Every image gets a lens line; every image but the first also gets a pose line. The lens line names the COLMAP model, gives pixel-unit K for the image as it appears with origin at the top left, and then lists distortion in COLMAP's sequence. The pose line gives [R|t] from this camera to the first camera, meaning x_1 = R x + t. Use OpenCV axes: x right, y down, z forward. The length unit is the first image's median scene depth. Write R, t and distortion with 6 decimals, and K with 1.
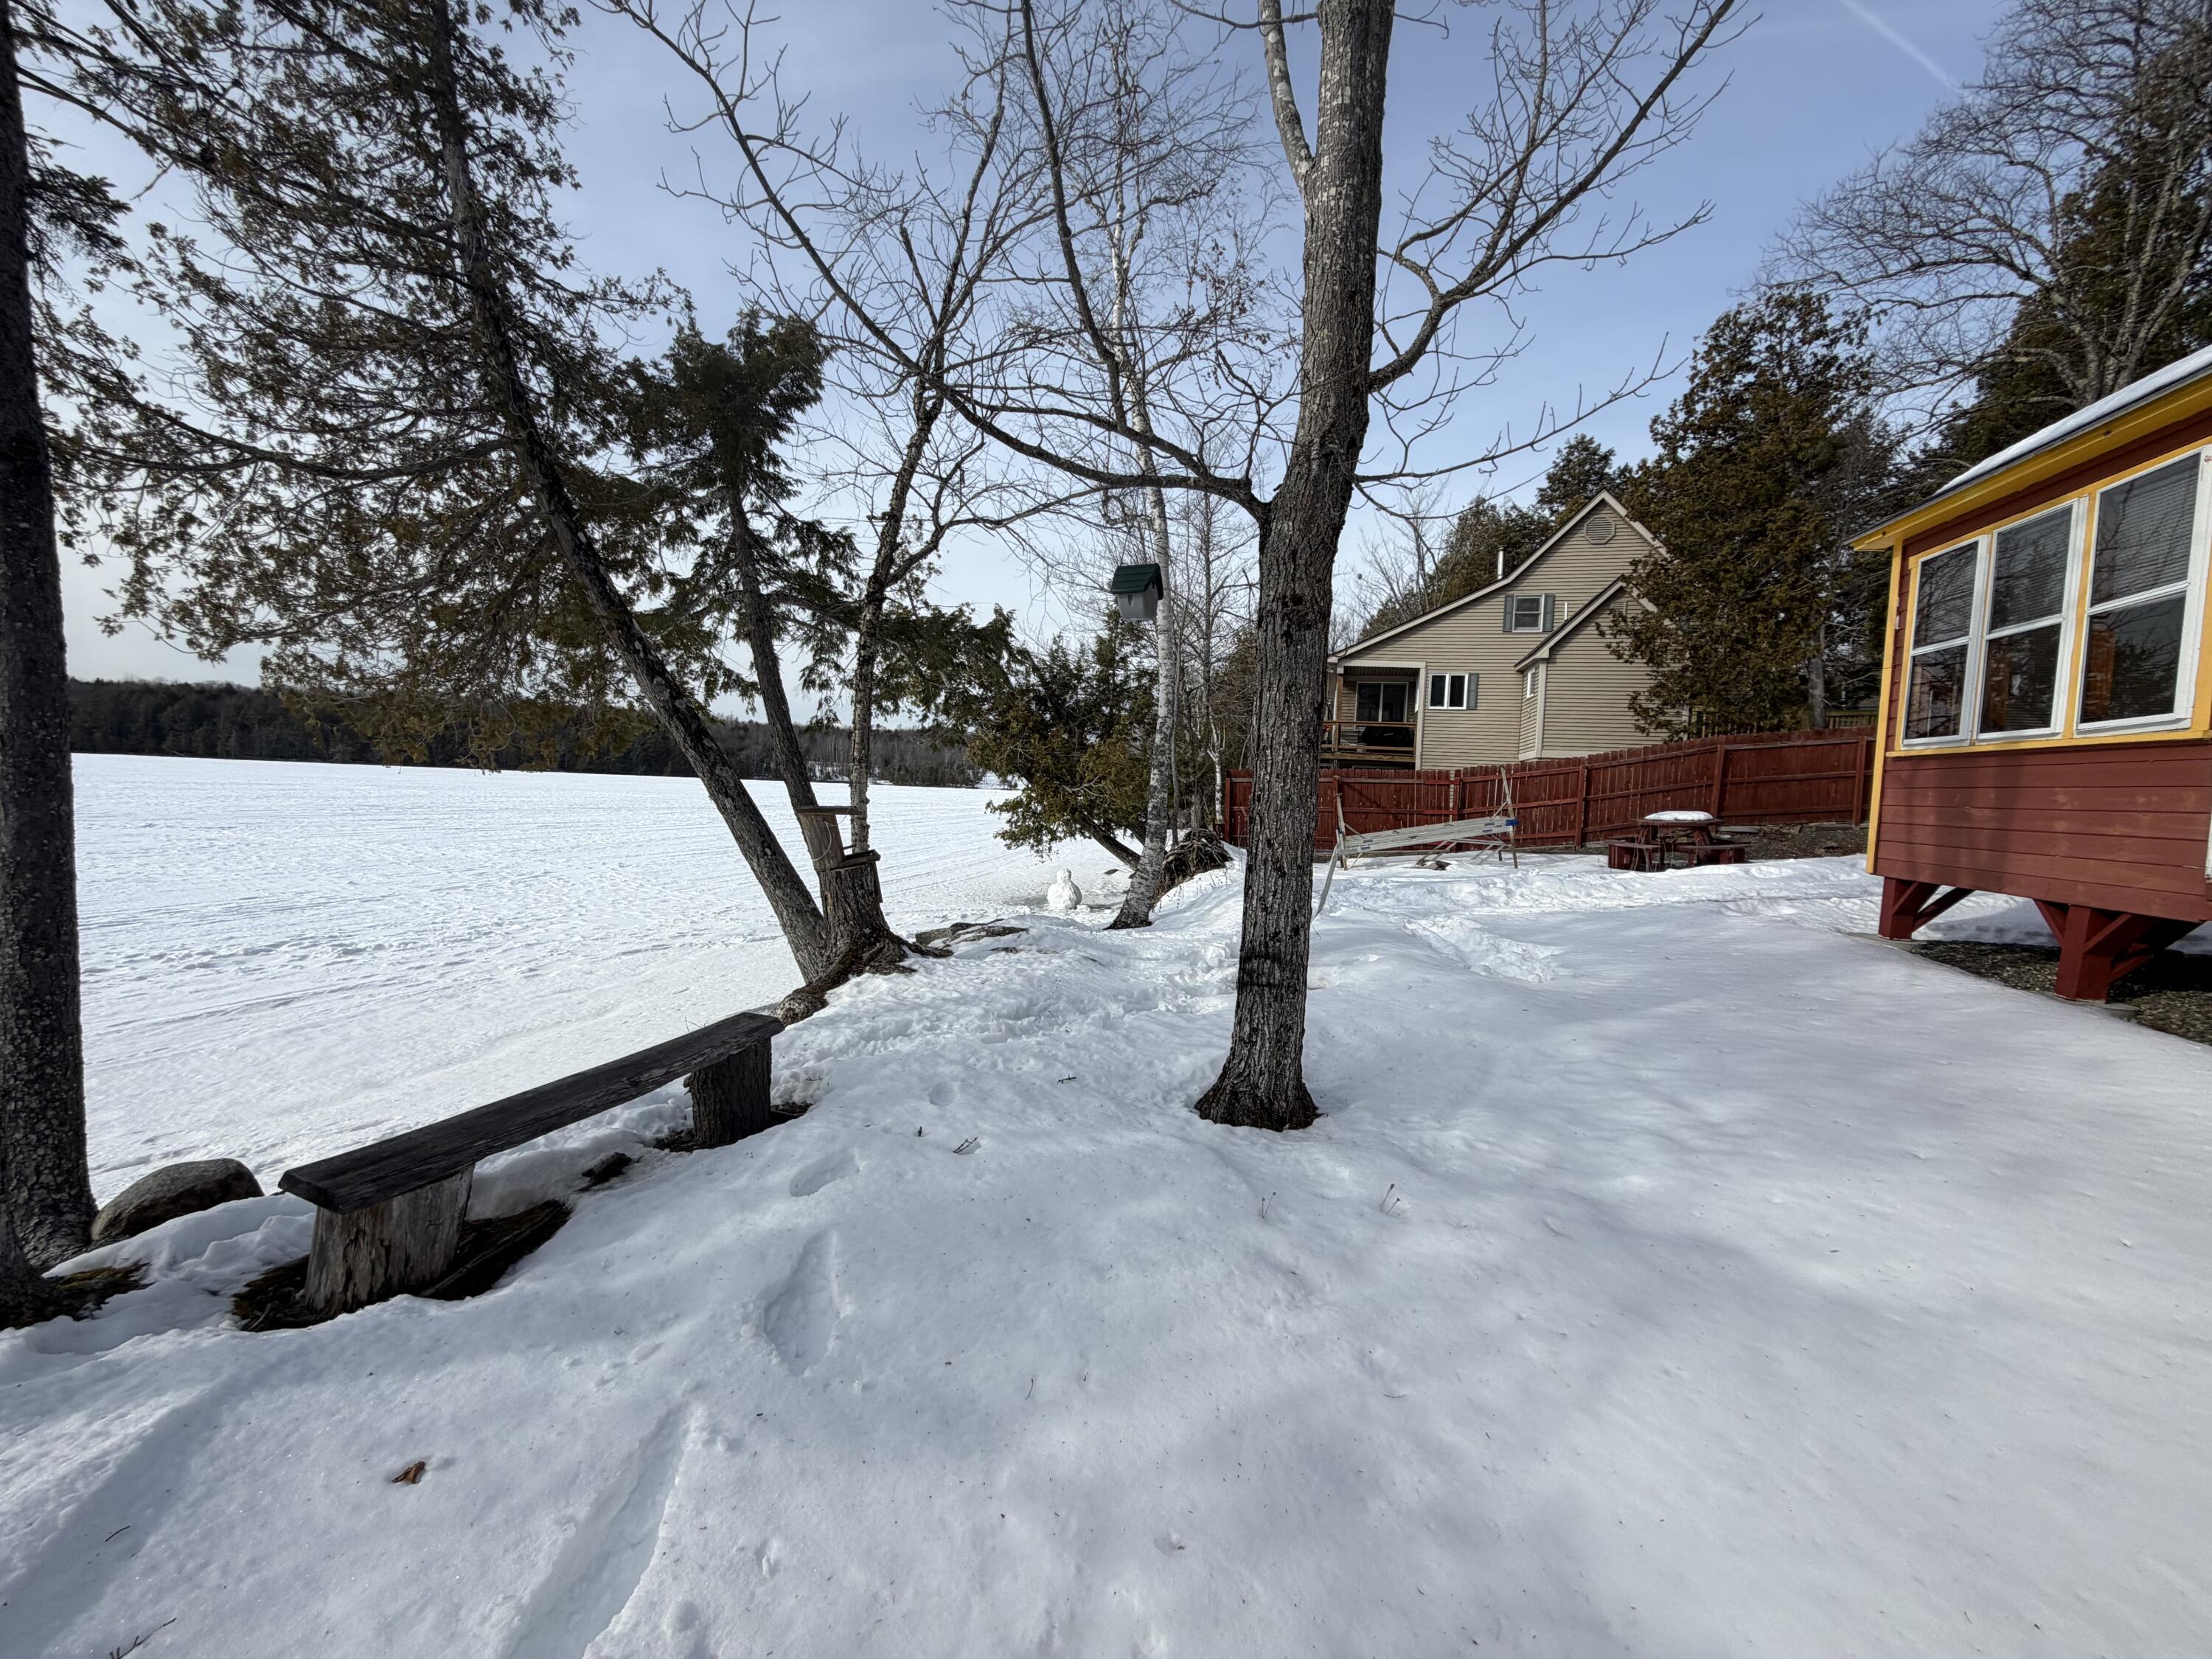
lens RADIAL K [[878.7, 0, 1102.7], [0, 878.7, 838.4], [0, 0, 1]] dist [0.000591, 0.000305]
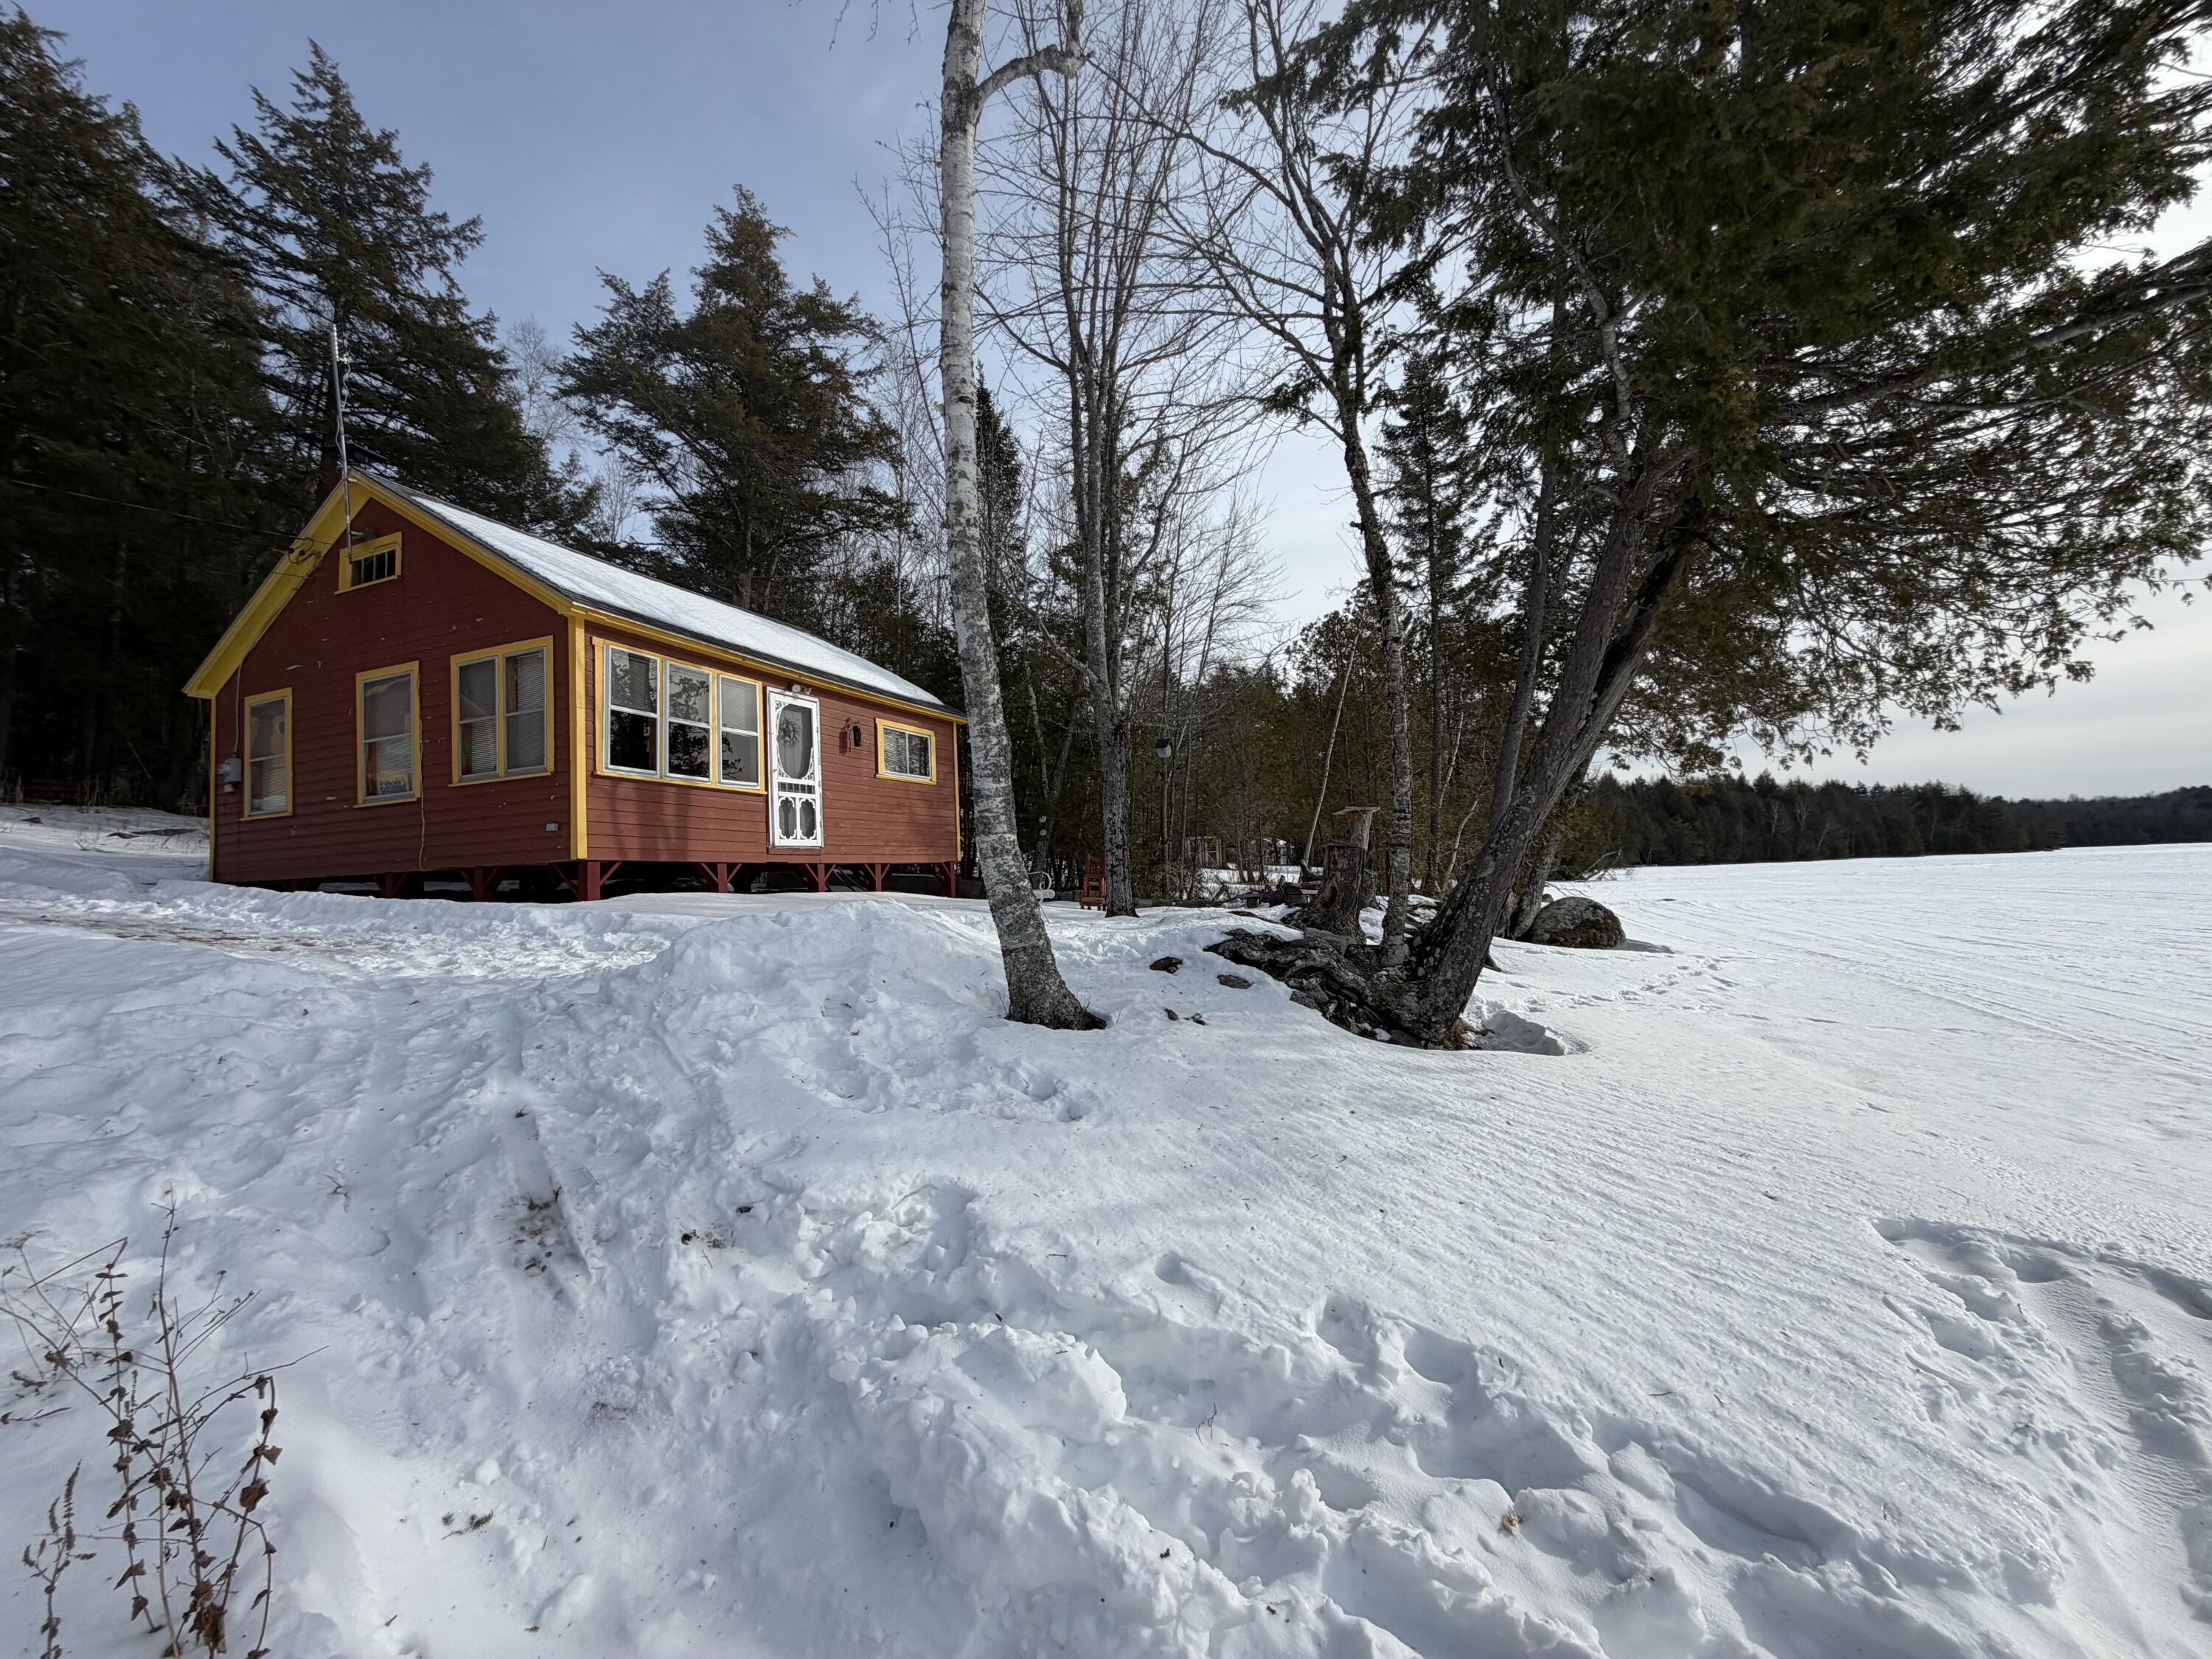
lens RADIAL K [[878.7, 0, 1109.2], [0, 878.7, 833.6], [0, 0, 1]] dist [0.000591, 0.000305]
pose [[-0.988862, -0.002590, 0.148811, -0.109869], [-0.001590, 0.999975, 0.006840, -0.007097], [-0.148825, 0.006527, -0.988842, 1.916256]]
